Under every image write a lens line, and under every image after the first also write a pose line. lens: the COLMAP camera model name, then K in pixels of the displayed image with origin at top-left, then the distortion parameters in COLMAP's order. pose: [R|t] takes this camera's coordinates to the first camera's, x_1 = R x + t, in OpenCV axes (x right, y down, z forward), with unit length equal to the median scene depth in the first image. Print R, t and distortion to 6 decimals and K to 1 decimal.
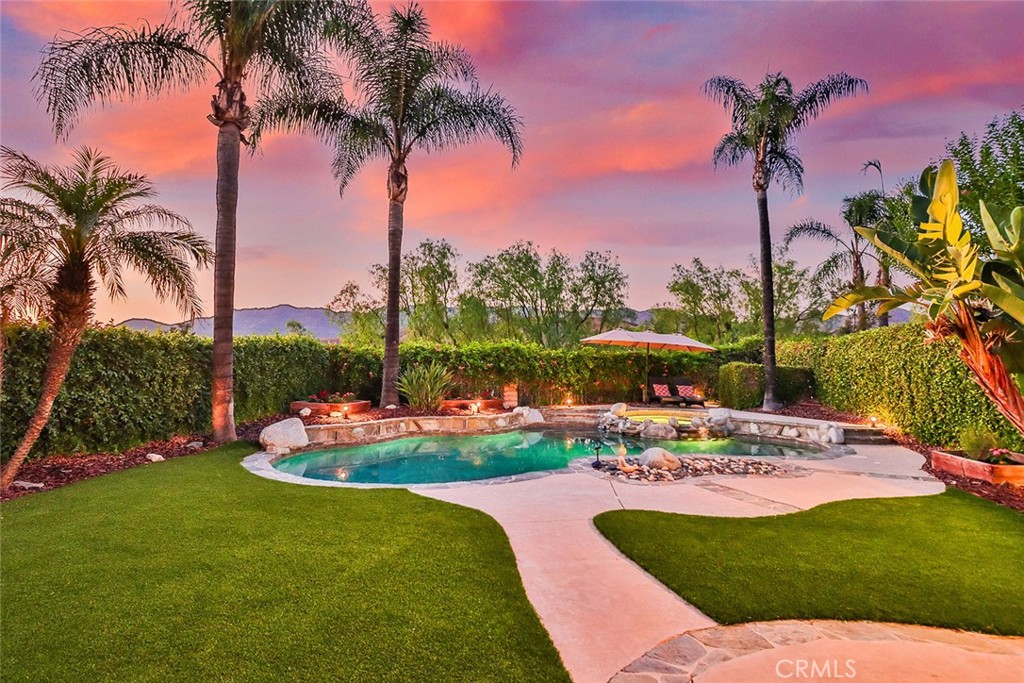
lens RADIAL K [[556.3, 0, 519.0], [0, 556.3, 318.3], [0, 0, 1]] dist [-0.001928, 0.002680]
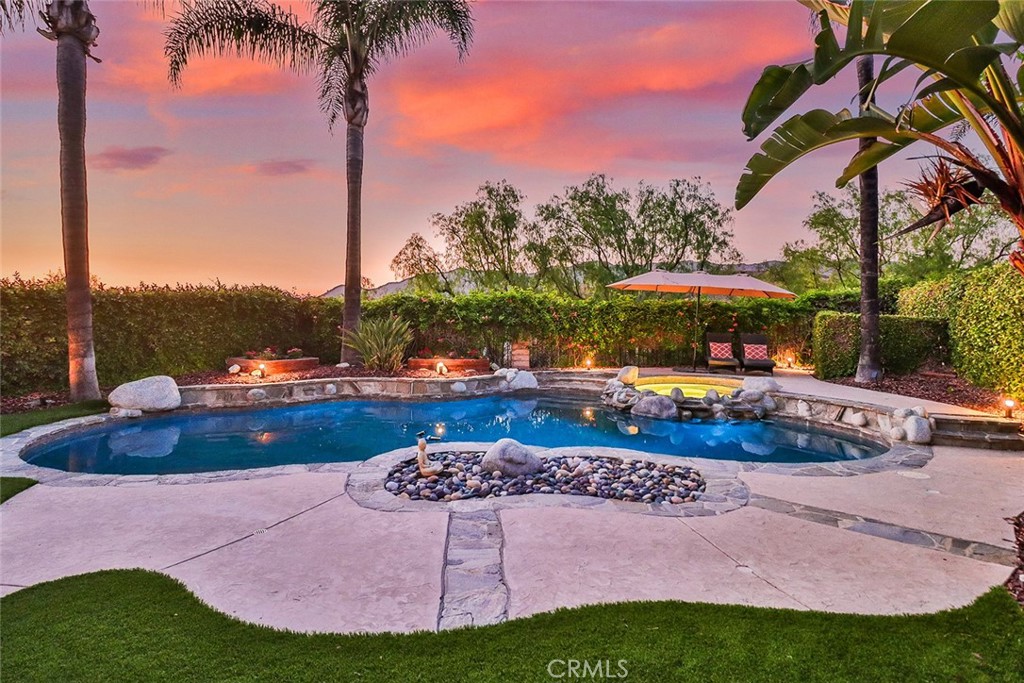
lens RADIAL K [[556.3, 0, 503.3], [0, 556.3, 327.3], [0, 0, 1]] dist [-0.001928, 0.002680]
pose [[0.948127, -0.001147, -0.317890, 0.295092], [0.029931, 0.995873, 0.085677, 0.034157], [0.316480, -0.090747, 0.944249, 0.271721]]
